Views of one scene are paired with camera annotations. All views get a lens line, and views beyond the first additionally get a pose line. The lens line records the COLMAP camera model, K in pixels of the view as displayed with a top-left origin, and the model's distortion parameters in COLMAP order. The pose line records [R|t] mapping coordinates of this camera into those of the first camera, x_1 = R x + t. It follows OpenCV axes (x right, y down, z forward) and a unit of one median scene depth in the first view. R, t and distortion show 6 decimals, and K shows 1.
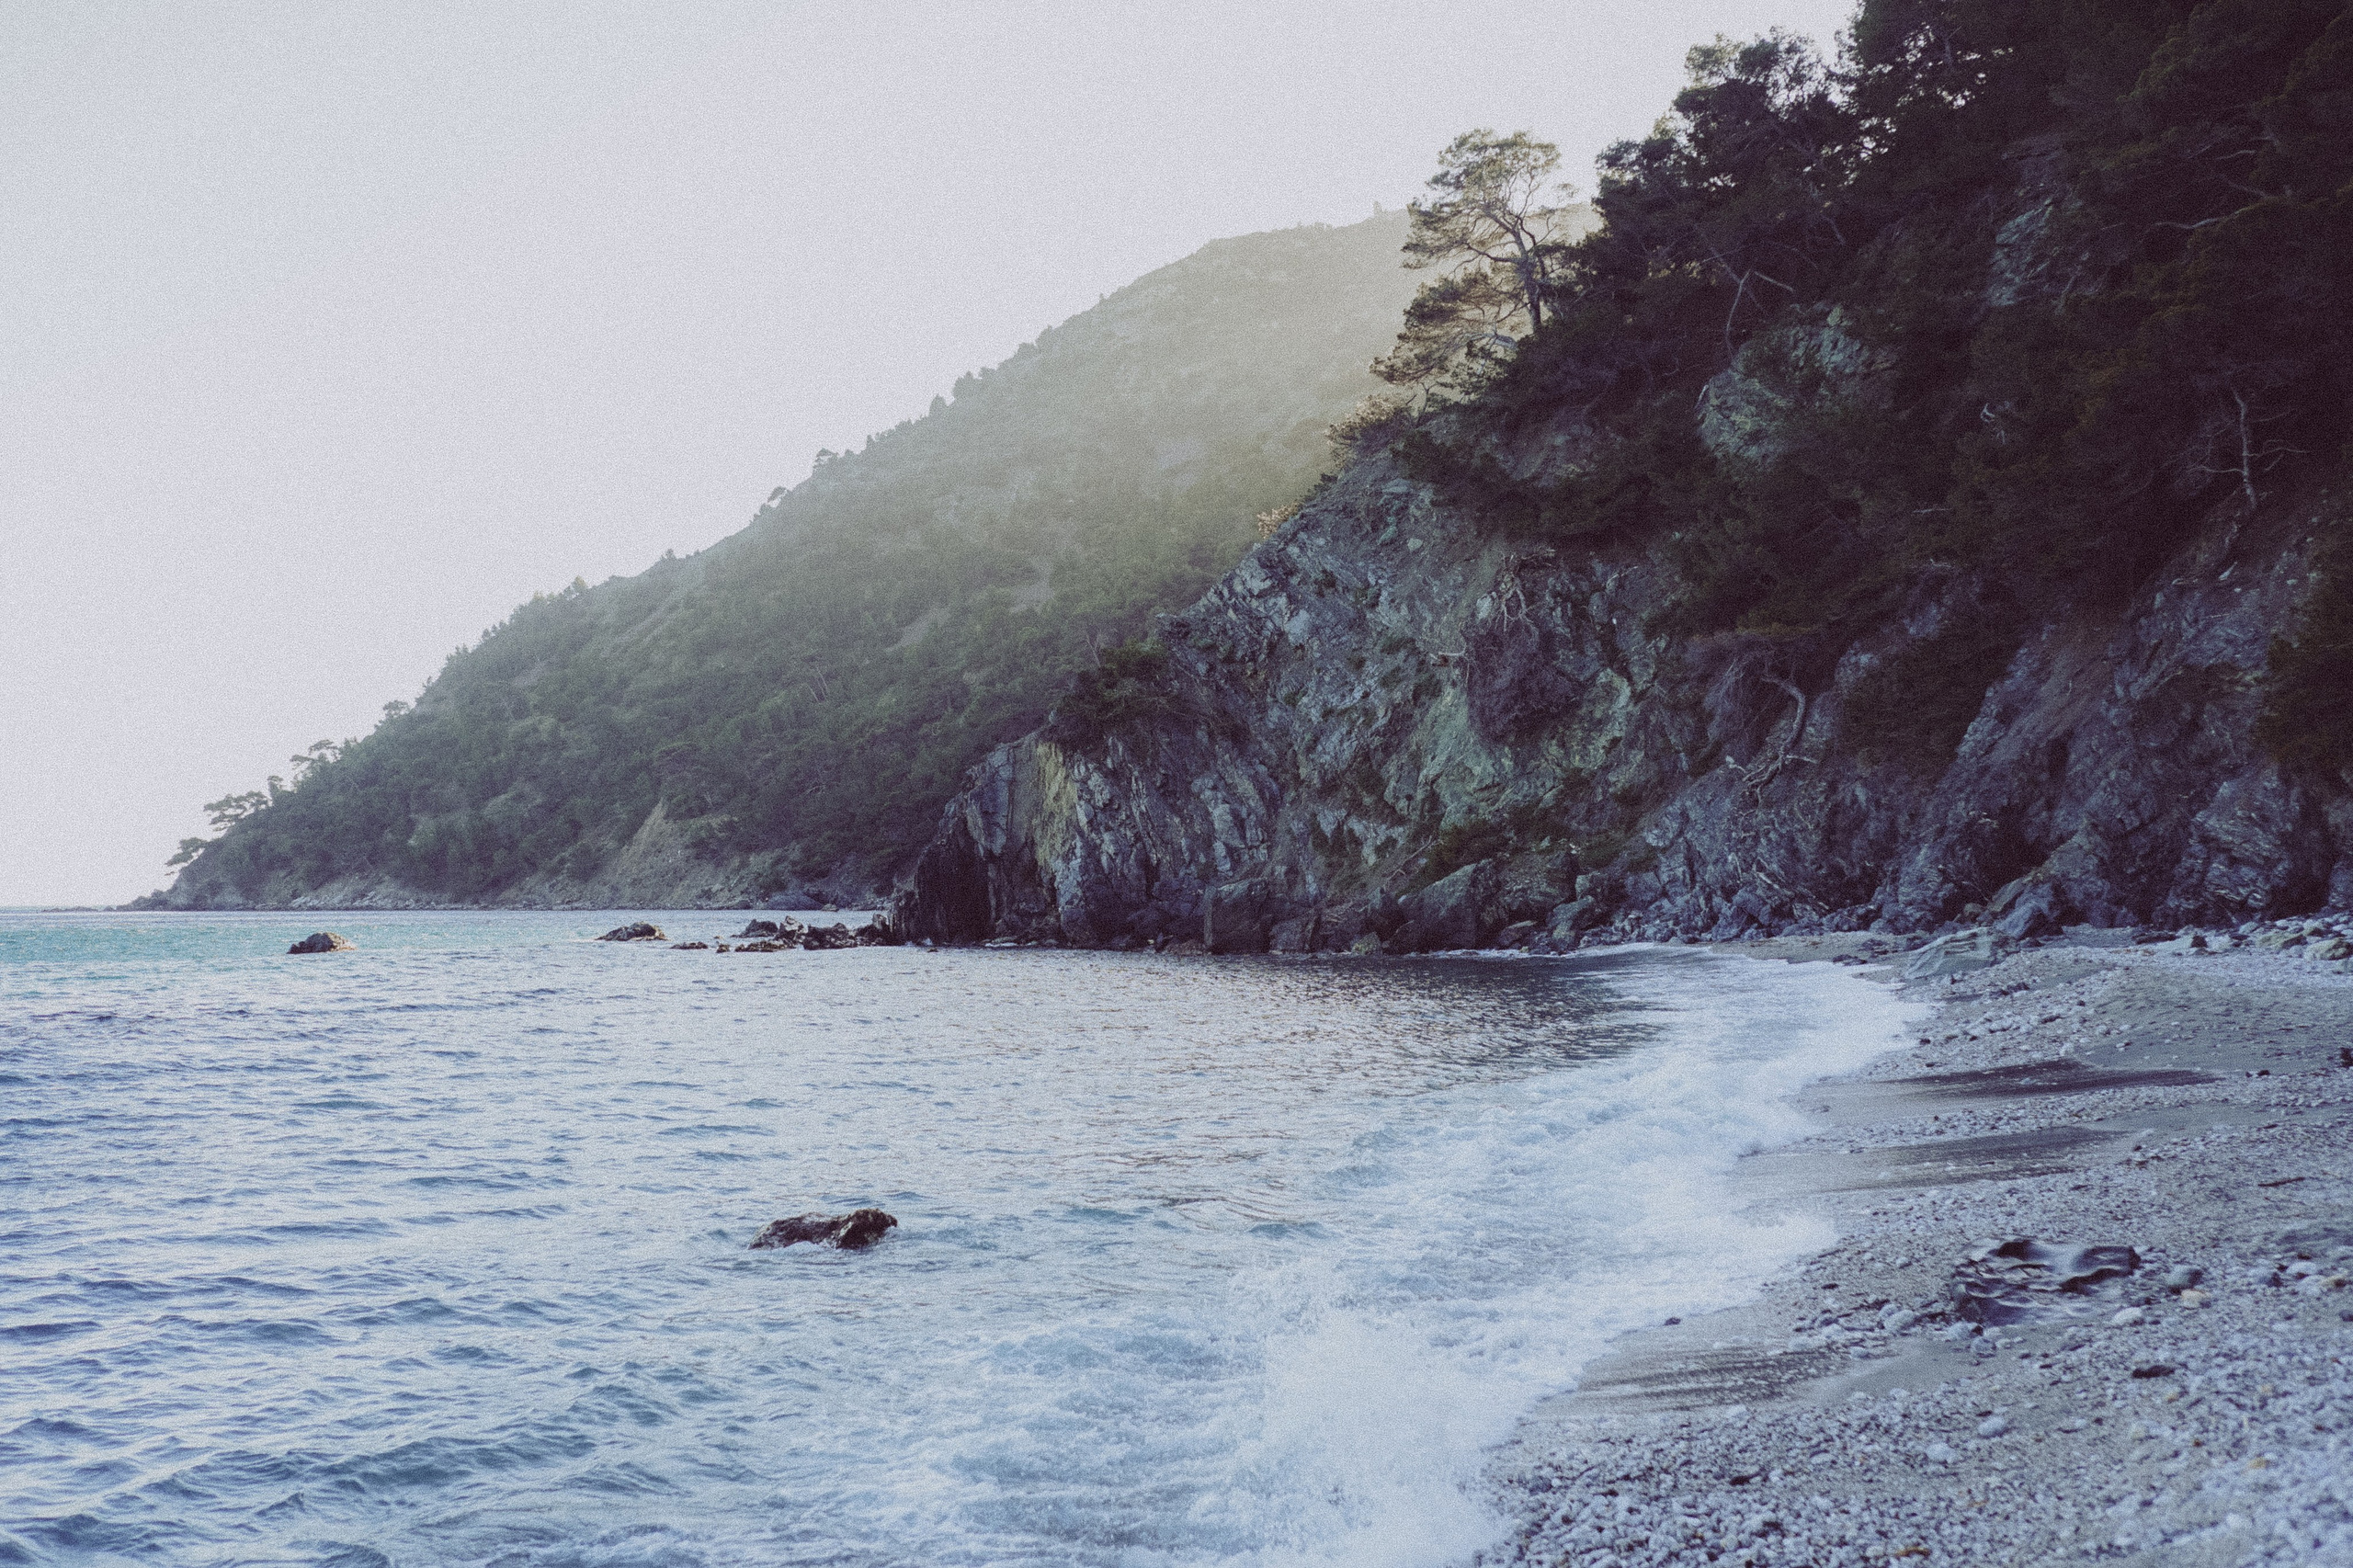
lens RADIAL K [[2419.6, 0, 1182.7], [0, 2419.6, 787.8], [0, 0, 1]] dist [0.029564, 0.000000]
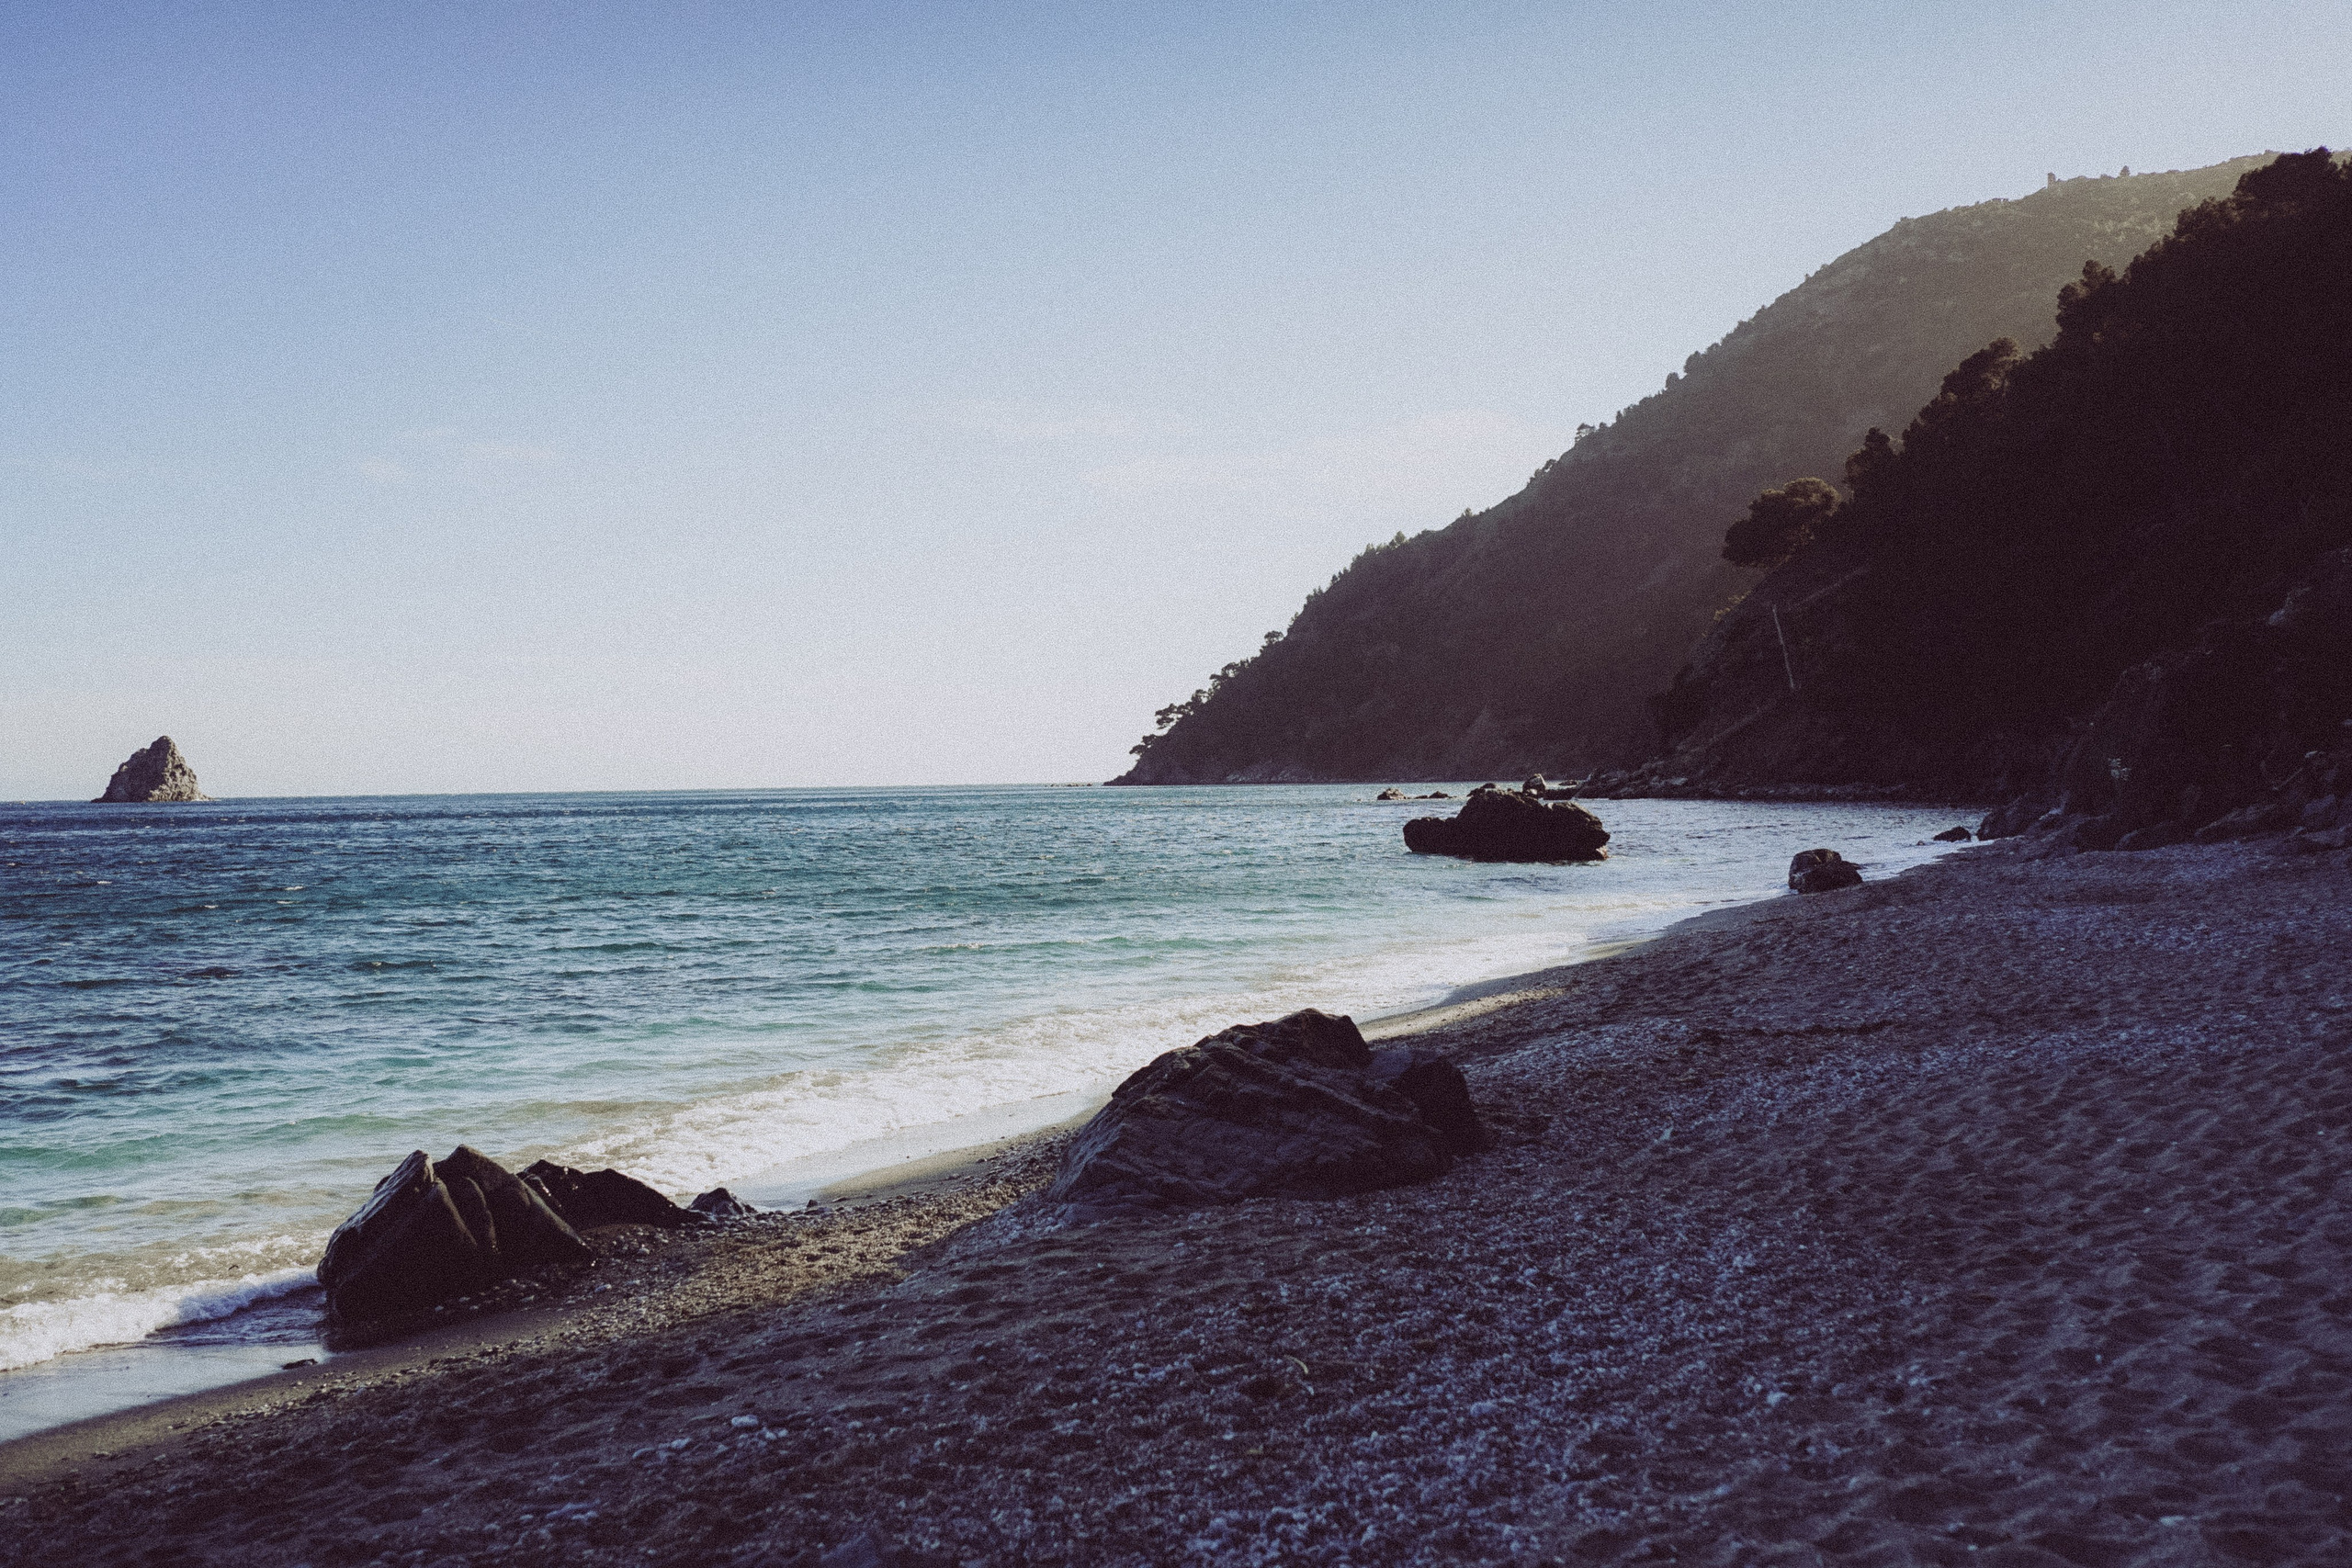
lens RADIAL K [[2418.4, 0, 1186.9], [0, 2418.4, 768.4], [0, 0, 1]] dist [0.029564, 0.000000]
pose [[0.955910, -0.011054, -0.293453, 0.027669], [0.023867, 0.998910, 0.040117, -0.014264], [0.292689, -0.045352, 0.955132, -0.314176]]
